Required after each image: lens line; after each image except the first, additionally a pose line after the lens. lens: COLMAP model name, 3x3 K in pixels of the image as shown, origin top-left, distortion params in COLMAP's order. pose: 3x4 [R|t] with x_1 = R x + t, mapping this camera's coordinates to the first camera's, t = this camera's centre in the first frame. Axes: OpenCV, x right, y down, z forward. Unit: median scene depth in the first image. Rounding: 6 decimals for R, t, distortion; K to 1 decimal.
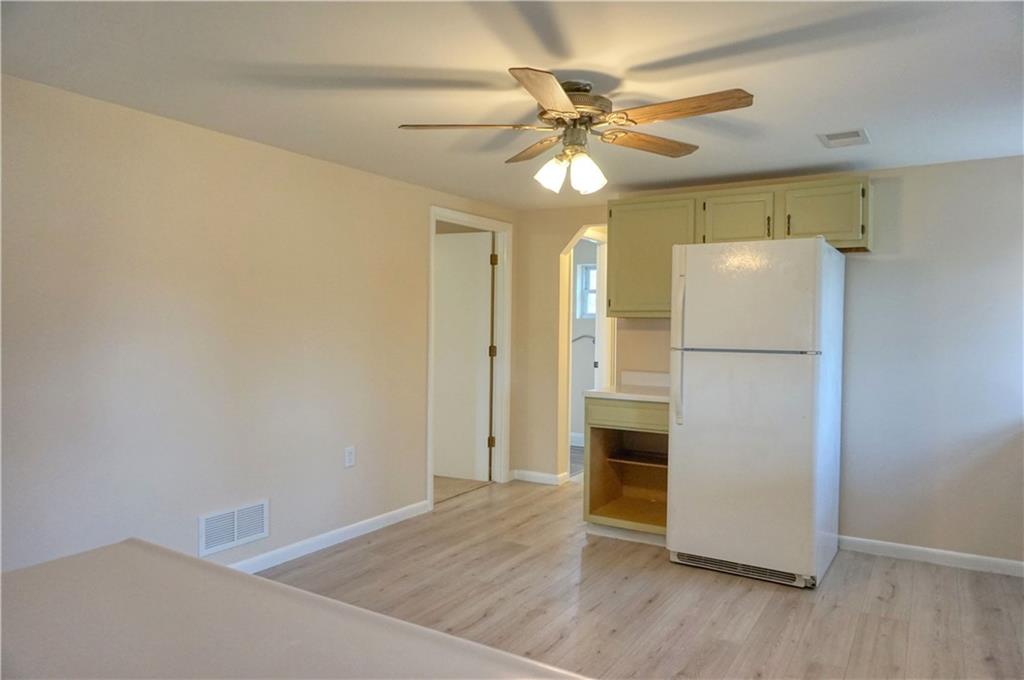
lens RADIAL K [[687.9, 0, 512.0], [0, 687.9, 340.0], [0, 0, 1]] dist [-0.043578, 0.035556]
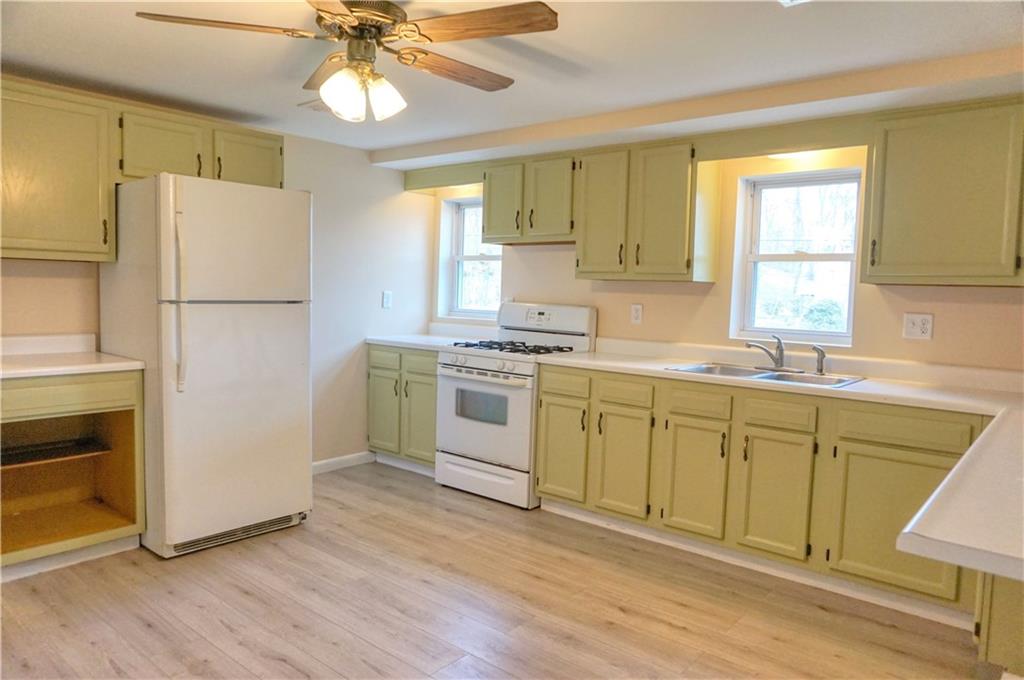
lens RADIAL K [[687.9, 0, 512.0], [0, 687.9, 340.0], [0, 0, 1]] dist [-0.043578, 0.035556]
pose [[0.149043, -0.077918, 0.985756, -0.497976], [-0.003082, 0.996849, 0.079260, -0.006999], [-0.988826, -0.014851, 0.148334, 0.468826]]
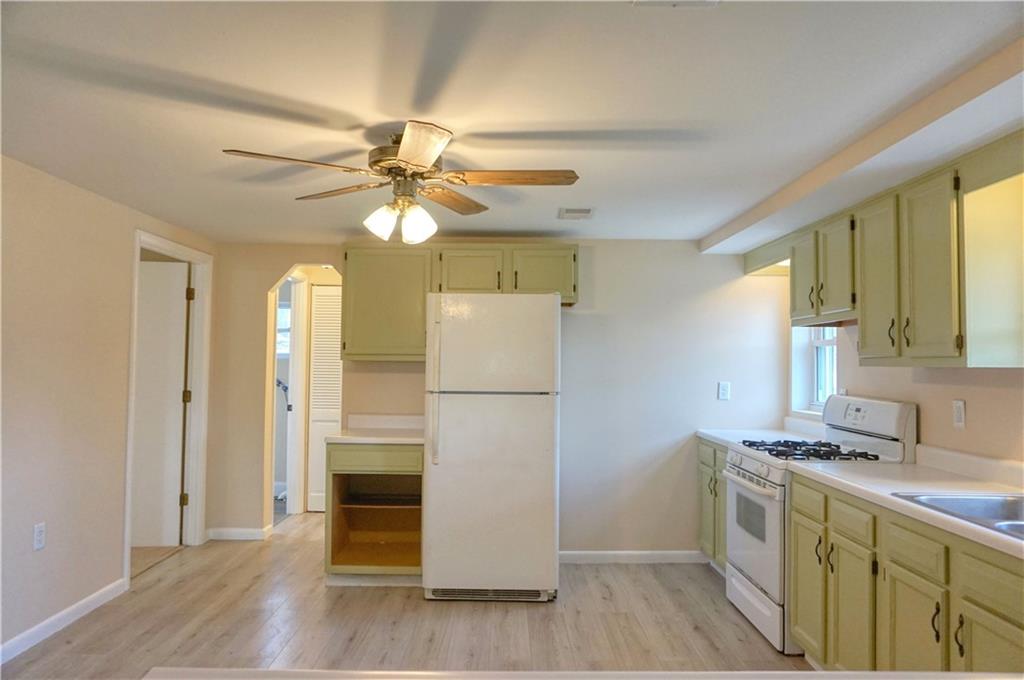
lens RADIAL K [[687.9, 0, 512.0], [0, 687.9, 340.0], [0, 0, 1]] dist [-0.043578, 0.035556]
pose [[0.847503, 0.019063, 0.530449, -0.210887], [0.009673, 0.998634, -0.051343, -0.010918], [-0.530703, 0.048645, 0.846161, 0.043312]]
